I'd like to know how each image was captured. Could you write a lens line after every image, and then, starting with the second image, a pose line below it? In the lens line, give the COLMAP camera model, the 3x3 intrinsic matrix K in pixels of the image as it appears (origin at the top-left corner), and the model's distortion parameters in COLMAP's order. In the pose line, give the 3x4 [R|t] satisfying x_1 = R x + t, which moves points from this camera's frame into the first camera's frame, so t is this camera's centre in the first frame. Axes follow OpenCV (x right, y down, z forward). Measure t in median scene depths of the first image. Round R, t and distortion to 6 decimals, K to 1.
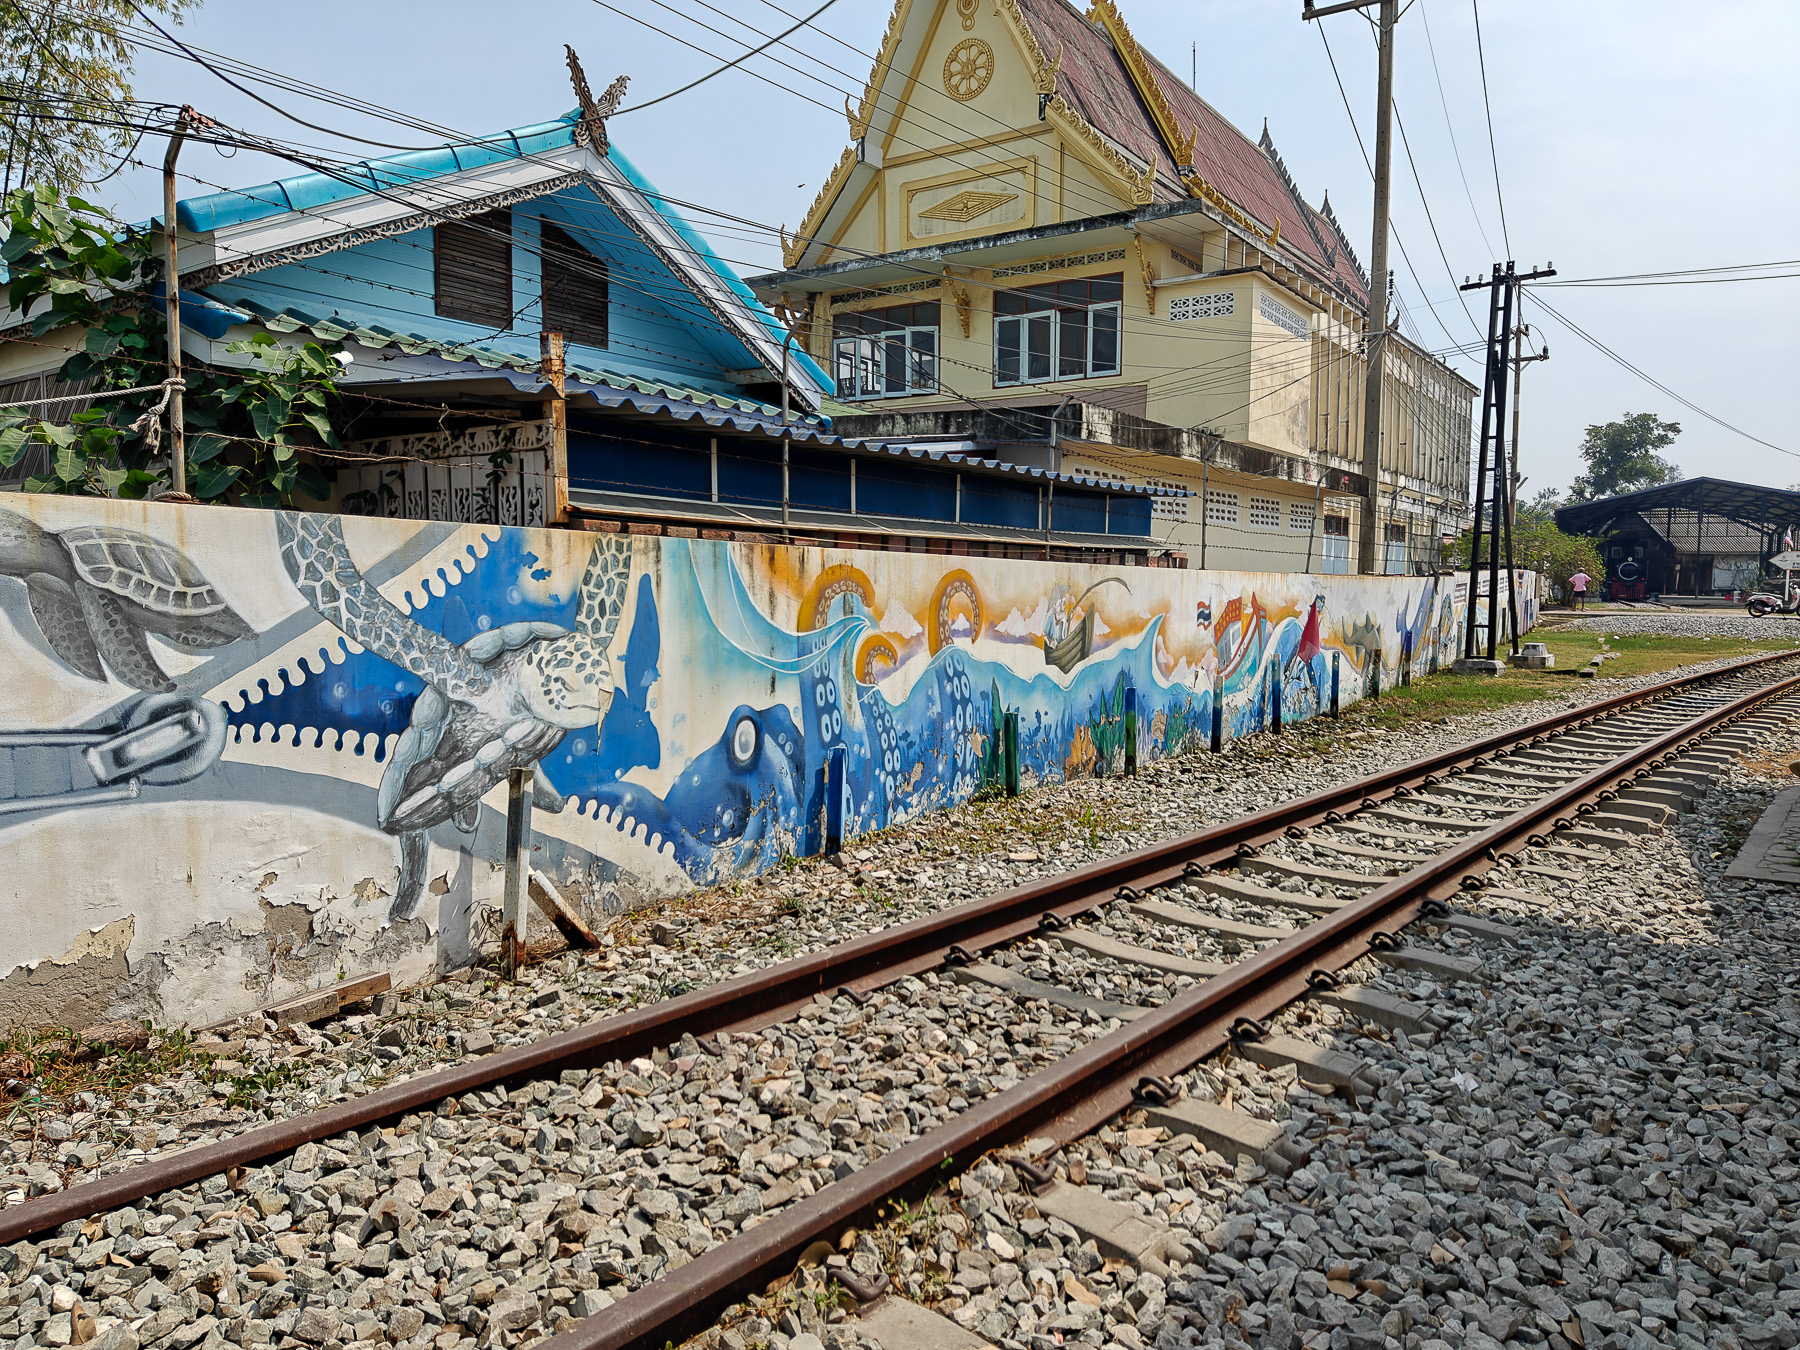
lens RADIAL K [[1233.8, 0, 900.0], [0, 1233.8, 675.0], [0, 0, 1]] dist [0.028494, 0.001624]
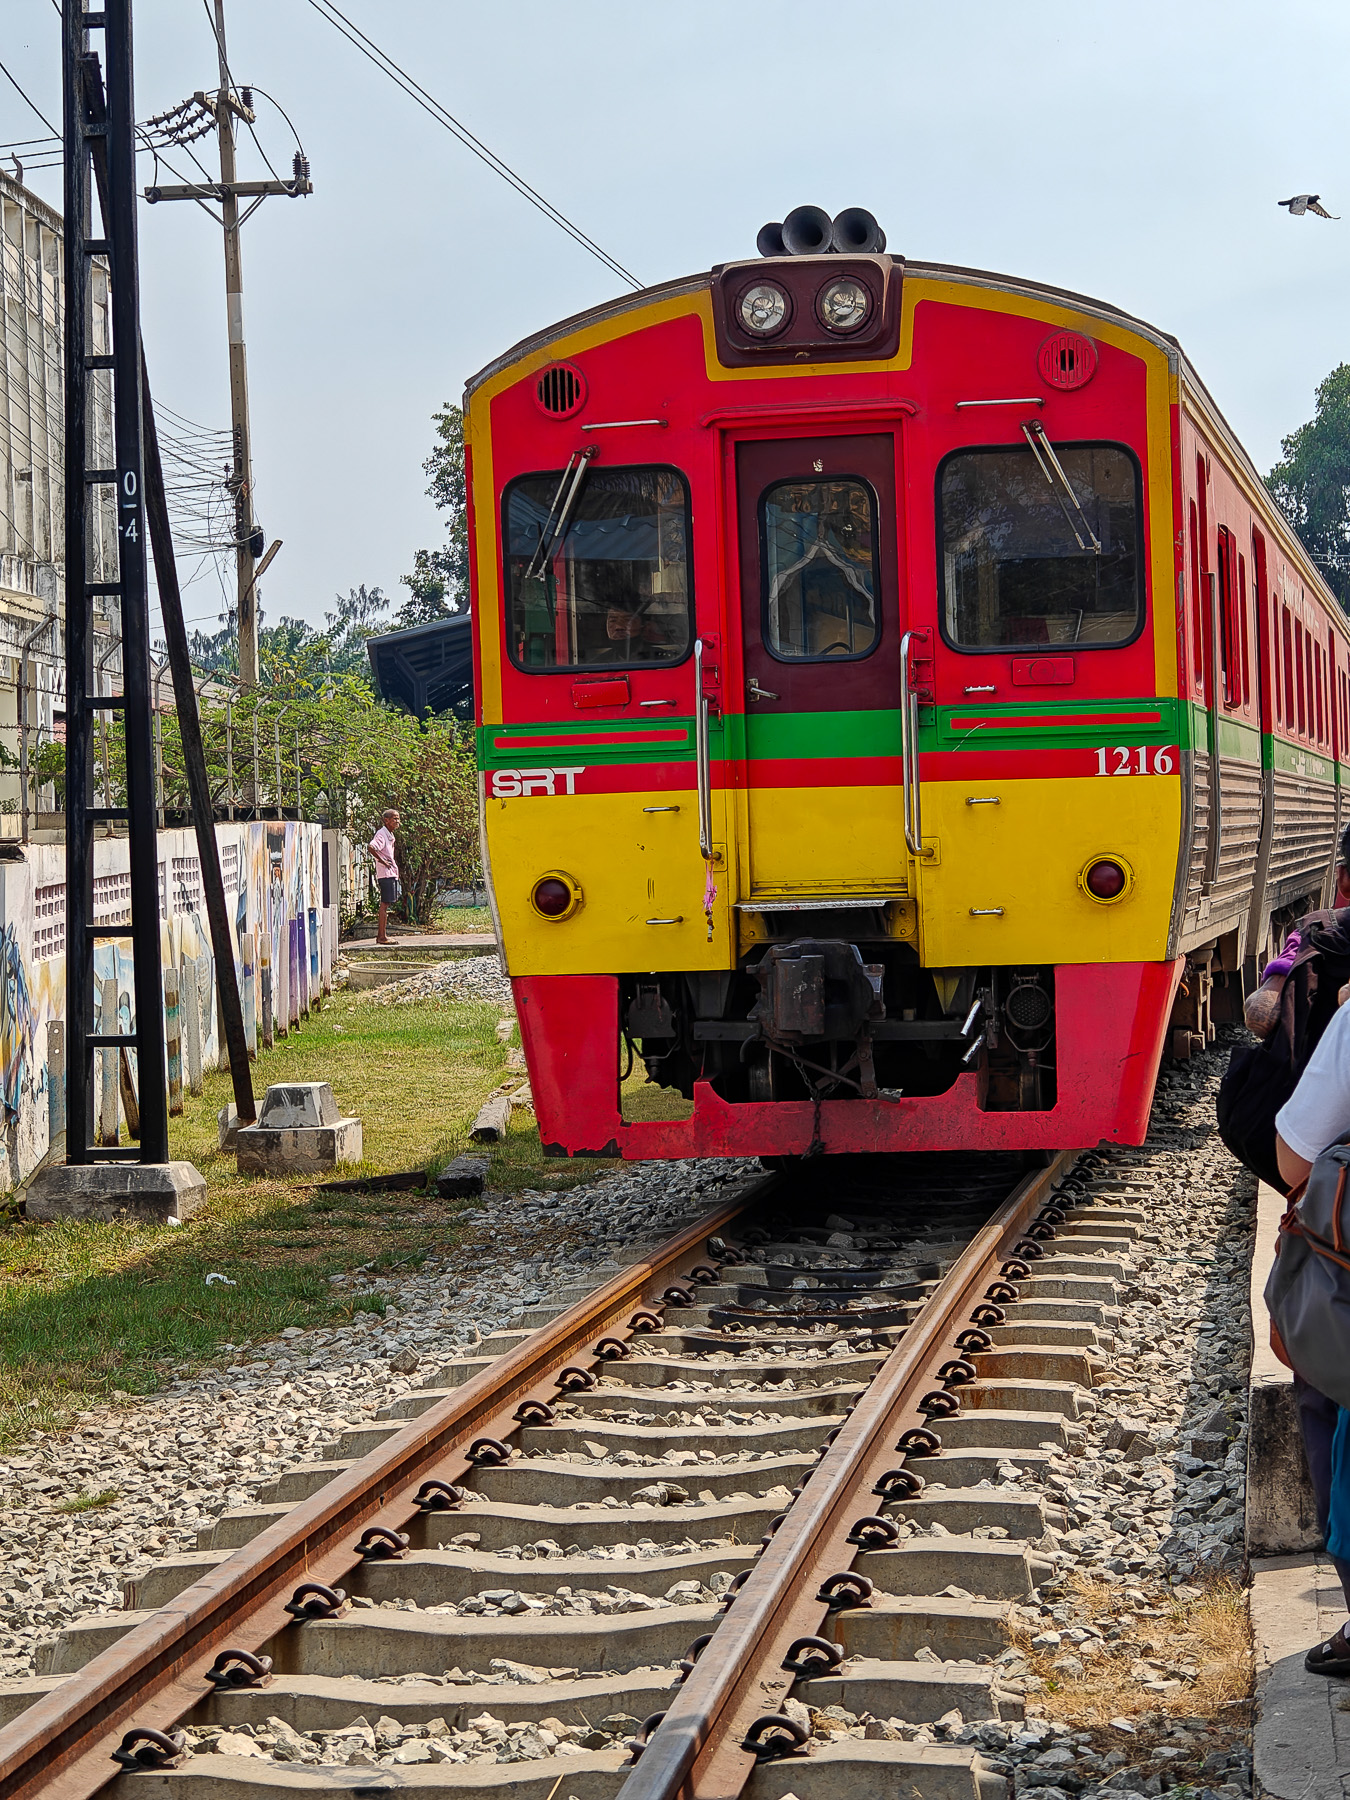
lens RADIAL K [[3800.9, 0, 675.0], [0, 3800.9, 900.0], [0, 0, 1]] dist [-0.007113, -0.037752]
pose [[0.849020, -0.041781, 0.526705, 0.127663], [0.077480, 0.995937, -0.045891, -0.020890], [-0.522648, 0.079771, 0.848808, 0.213254]]
